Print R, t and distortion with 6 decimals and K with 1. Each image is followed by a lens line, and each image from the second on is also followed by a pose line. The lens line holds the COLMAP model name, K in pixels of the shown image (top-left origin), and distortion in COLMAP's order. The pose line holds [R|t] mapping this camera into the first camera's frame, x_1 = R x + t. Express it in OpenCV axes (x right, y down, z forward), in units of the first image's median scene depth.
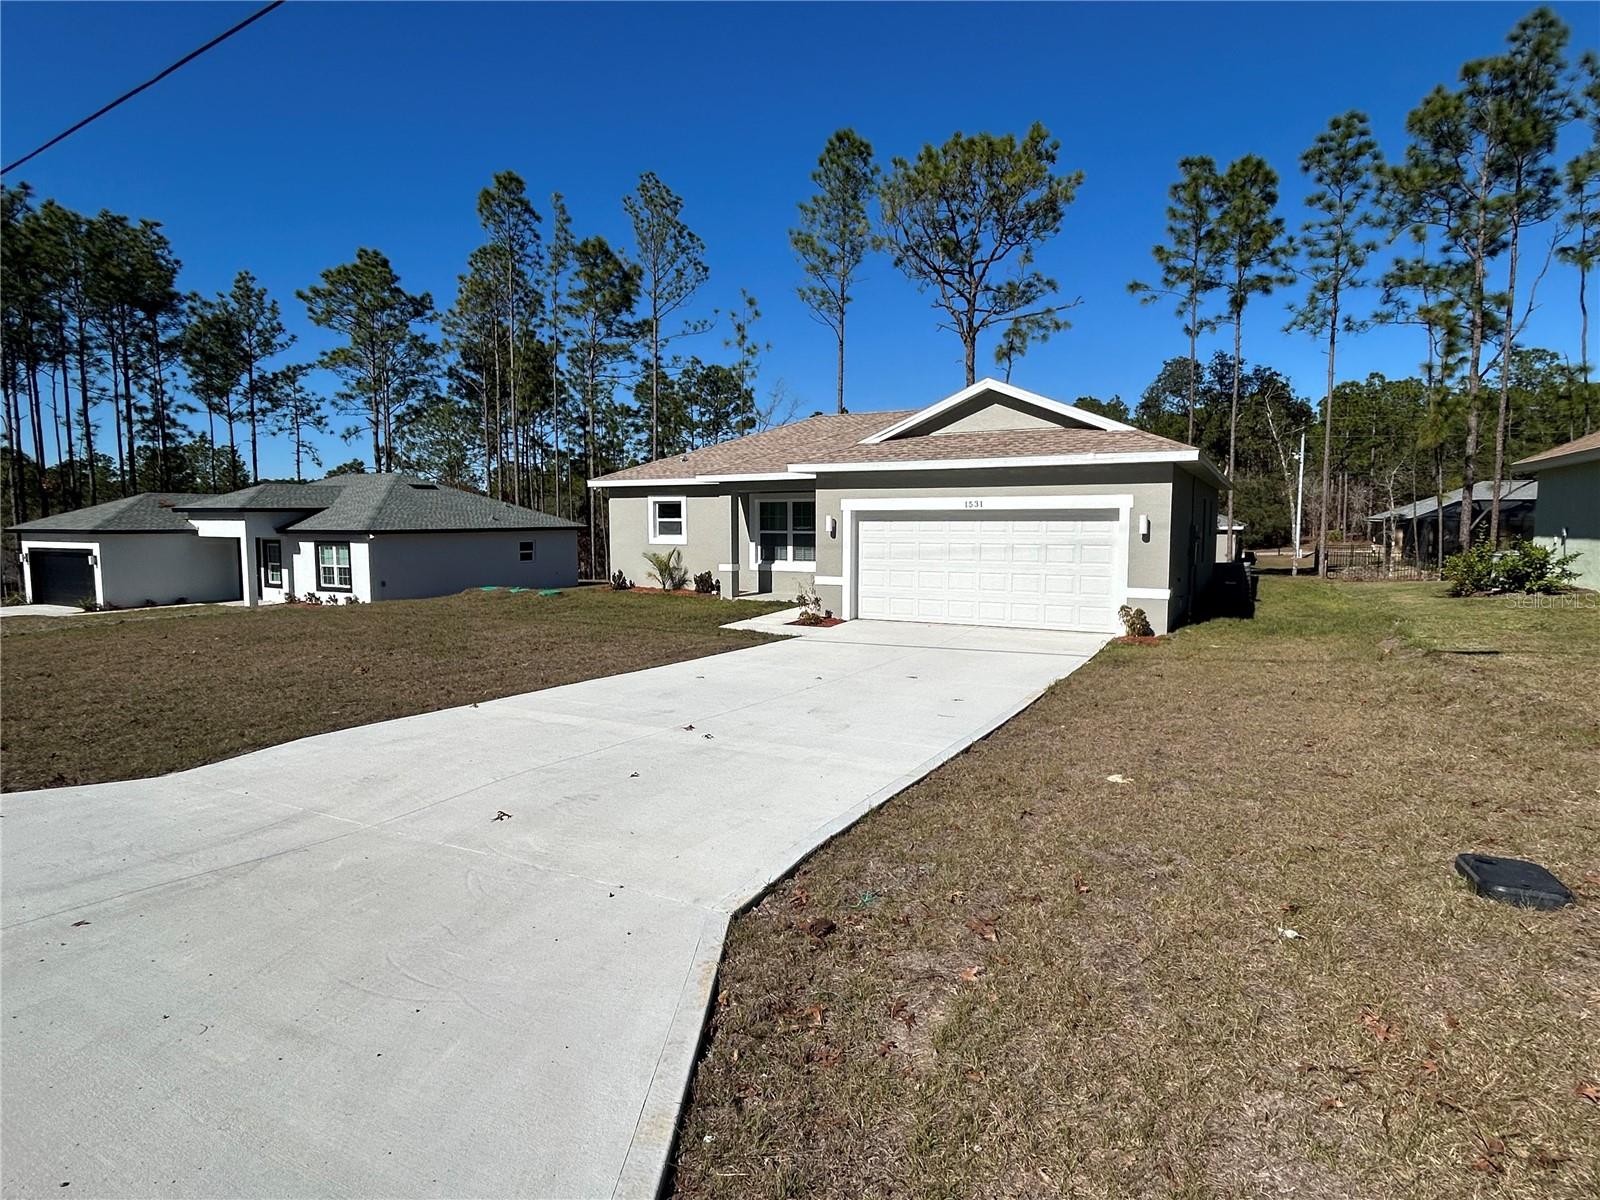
lens RADIAL K [[840.5, 0, 800.0], [0, 840.5, 600.0], [0, 0, 1]] dist [-0.002716, -0.000700]
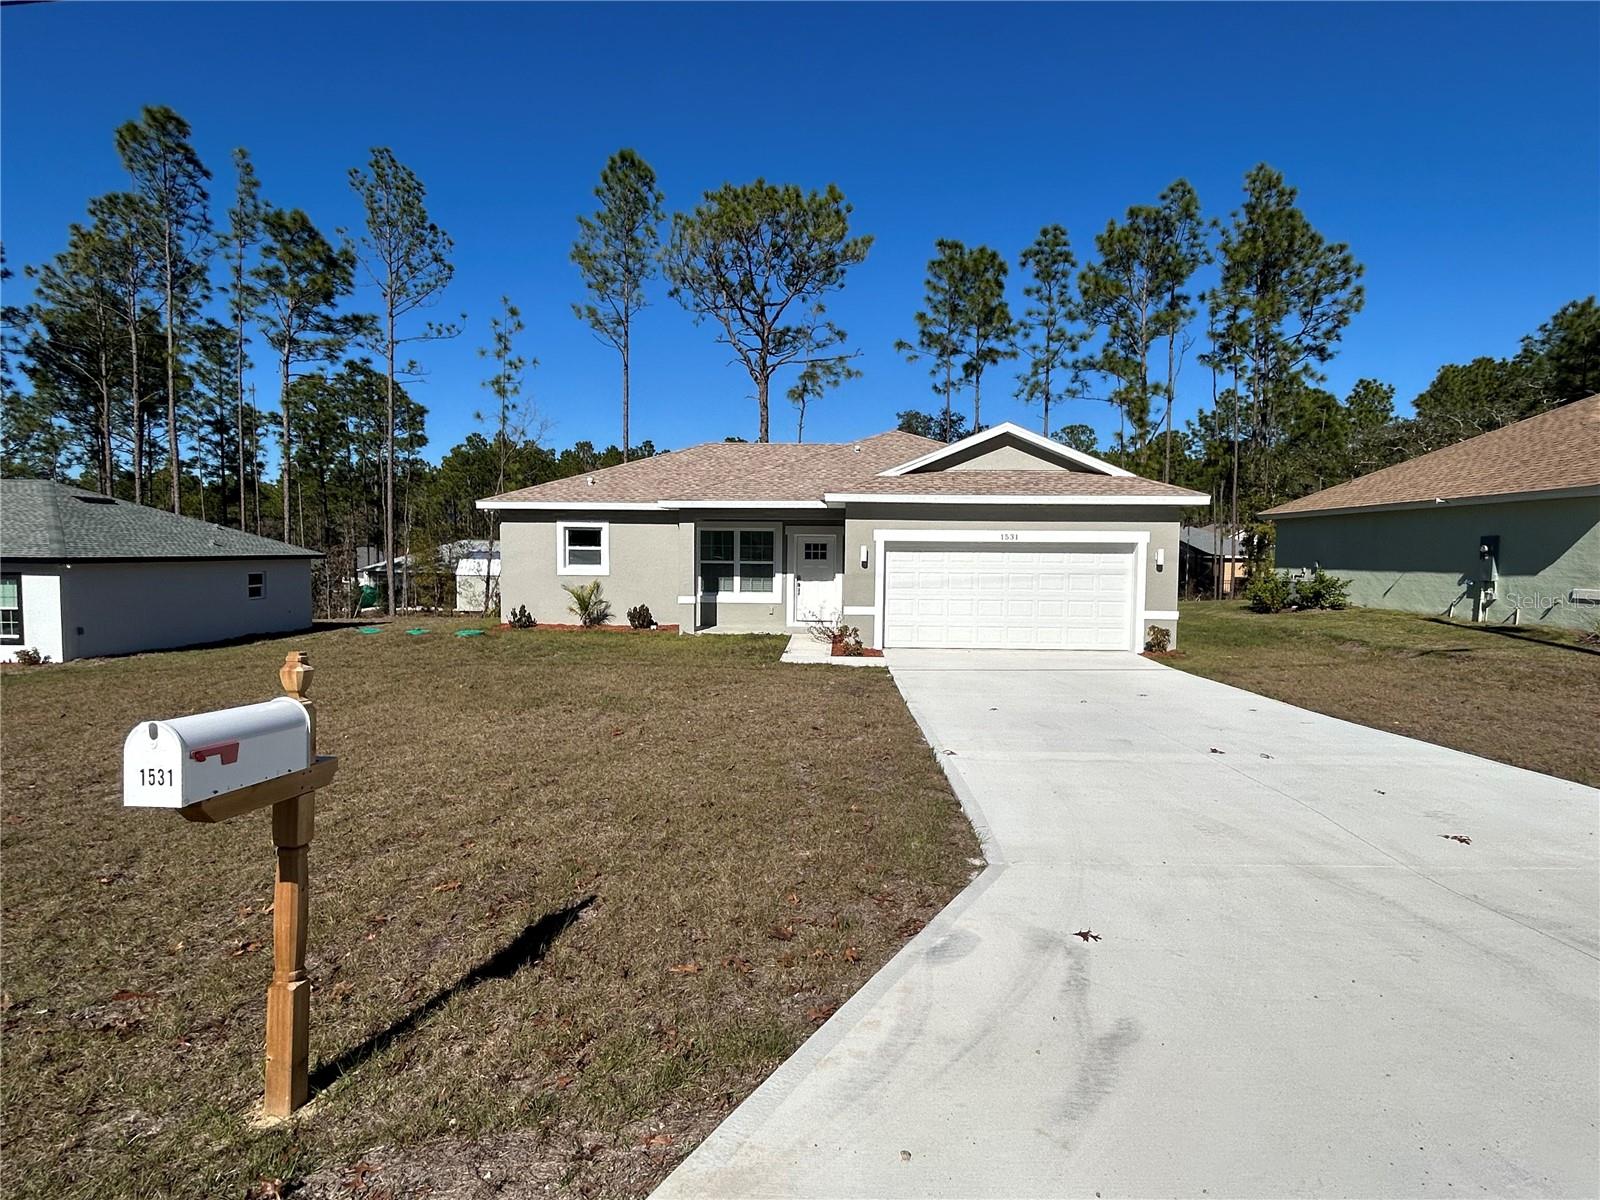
lens RADIAL K [[837.4, 0, 808.1], [0, 837.4, 609.0], [0, 0, 1]] dist [-0.005146, 0.000162]
pose [[0.901495, -0.019822, 0.432335, -0.220174], [0.031420, 0.999312, -0.019699, -0.003590], [-0.431647, 0.031343, 0.901498, 0.062757]]
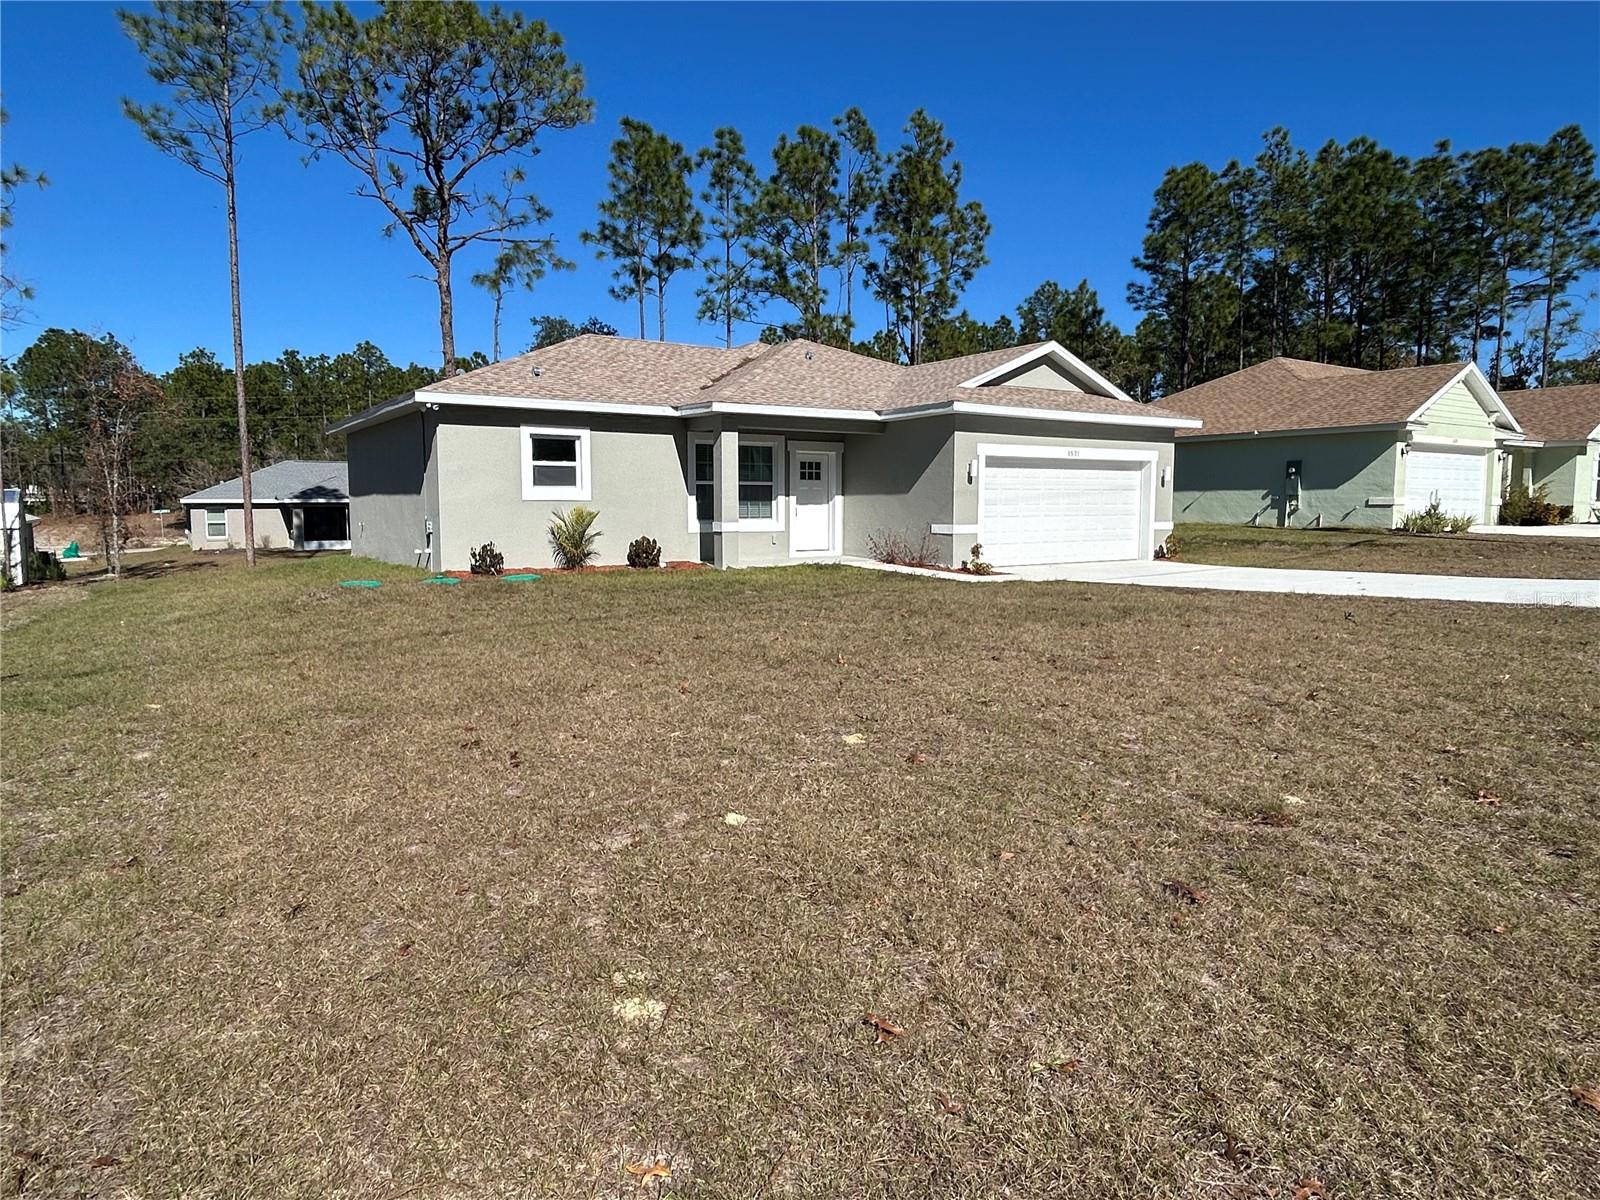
lens RADIAL K [[964.9, 0, 800.0], [0, 964.9, 600.0], [0, 0, 1]] dist [-0.001596, -0.000947]
pose [[0.487913, -0.087485, 0.868497, -0.492283], [0.084569, 0.995022, 0.052720, -0.008060], [-0.868786, 0.047725, 0.492883, 0.310100]]
